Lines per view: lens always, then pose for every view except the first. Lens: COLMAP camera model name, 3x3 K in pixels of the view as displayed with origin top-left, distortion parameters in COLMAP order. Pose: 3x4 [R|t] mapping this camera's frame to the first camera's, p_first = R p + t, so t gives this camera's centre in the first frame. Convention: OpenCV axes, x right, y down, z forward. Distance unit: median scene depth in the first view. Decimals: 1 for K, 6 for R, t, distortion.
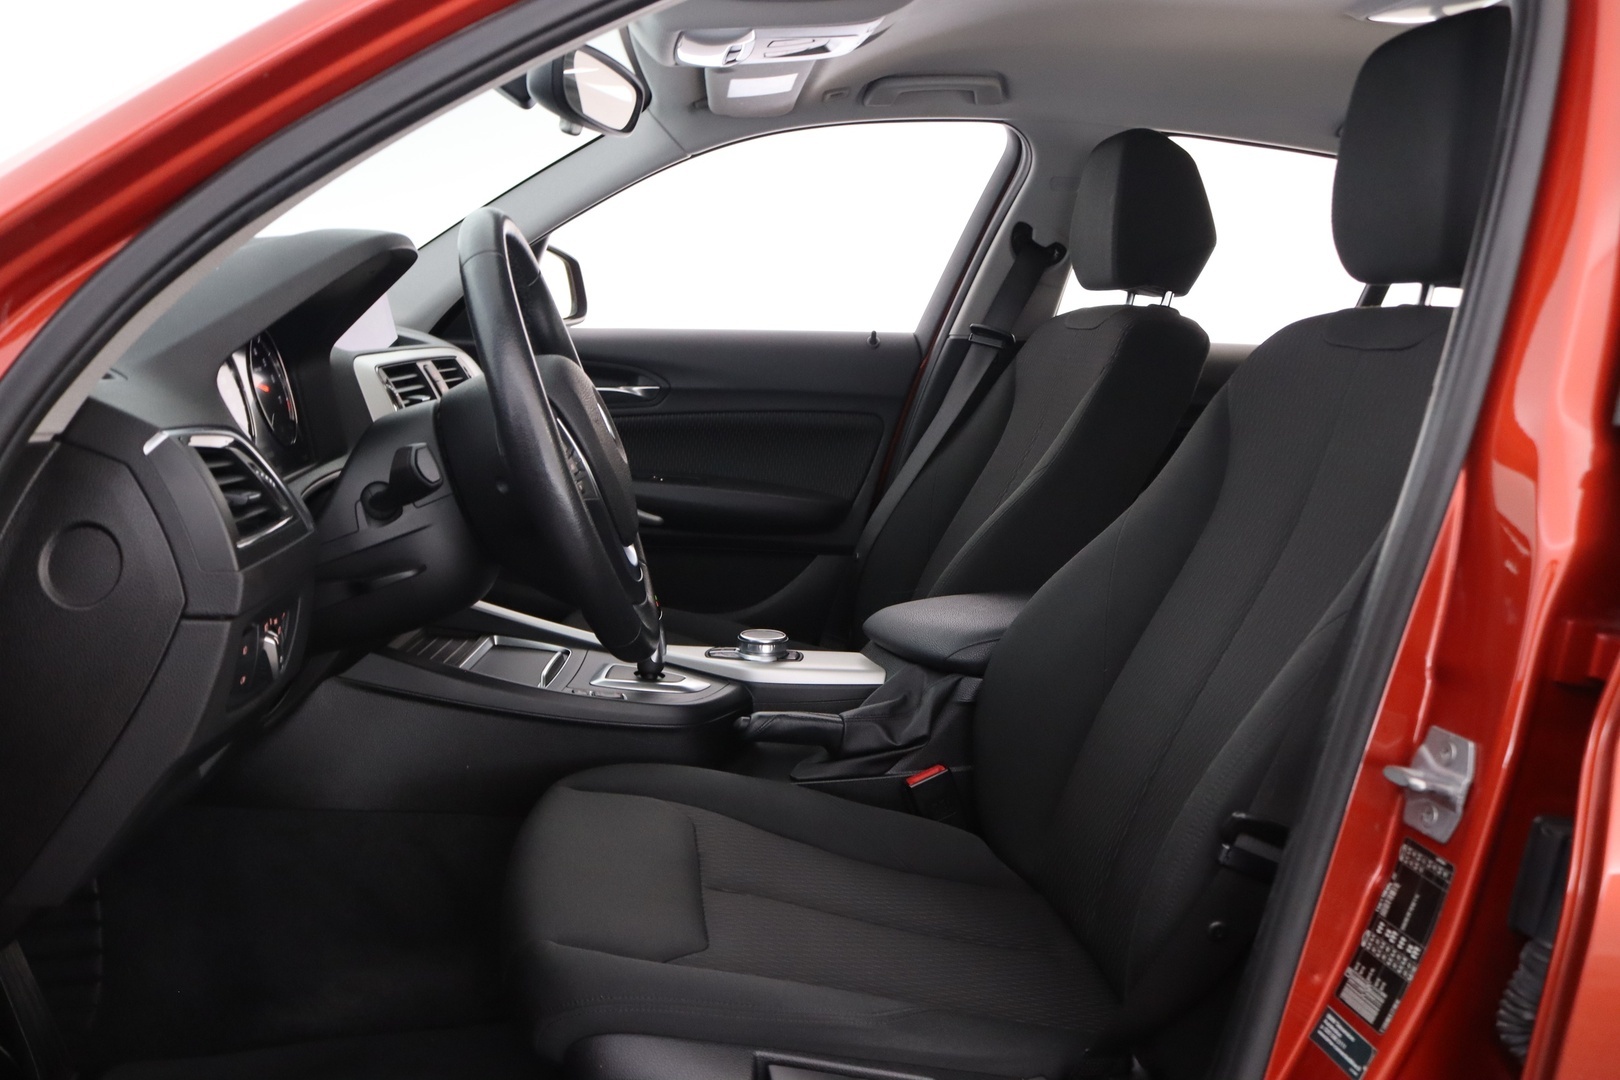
lens RADIAL K [[1347.7, 0, 810.1], [0, 1347.7, 562.0], [0, 0, 1]] dist [-0.151045, 0.170014]
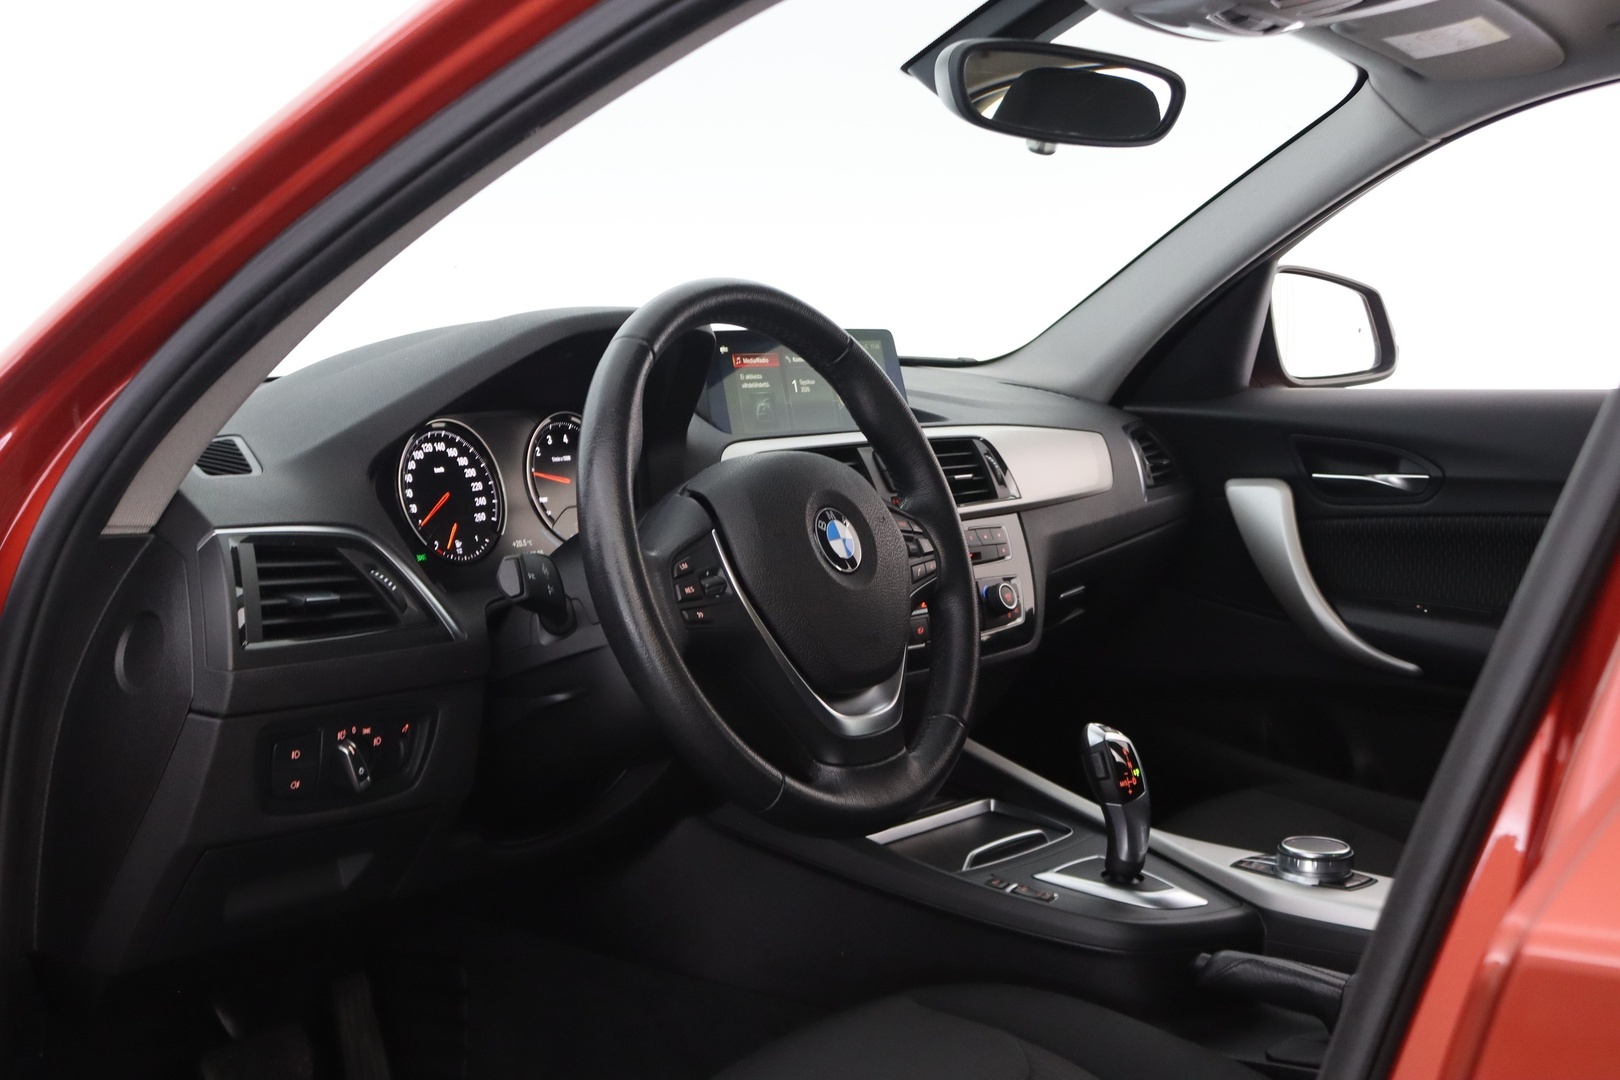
lens RADIAL K [[1954.6, 0, 810.0], [0, 1954.6, 540.0], [0, 0, 1]] dist [-0.000604, 0.014944]
pose [[0.769437, 0.041455, -0.637376, 0.399677], [-0.093931, 0.994386, -0.048718, -0.028520], [0.631778, 0.097355, 0.769011, 0.057113]]
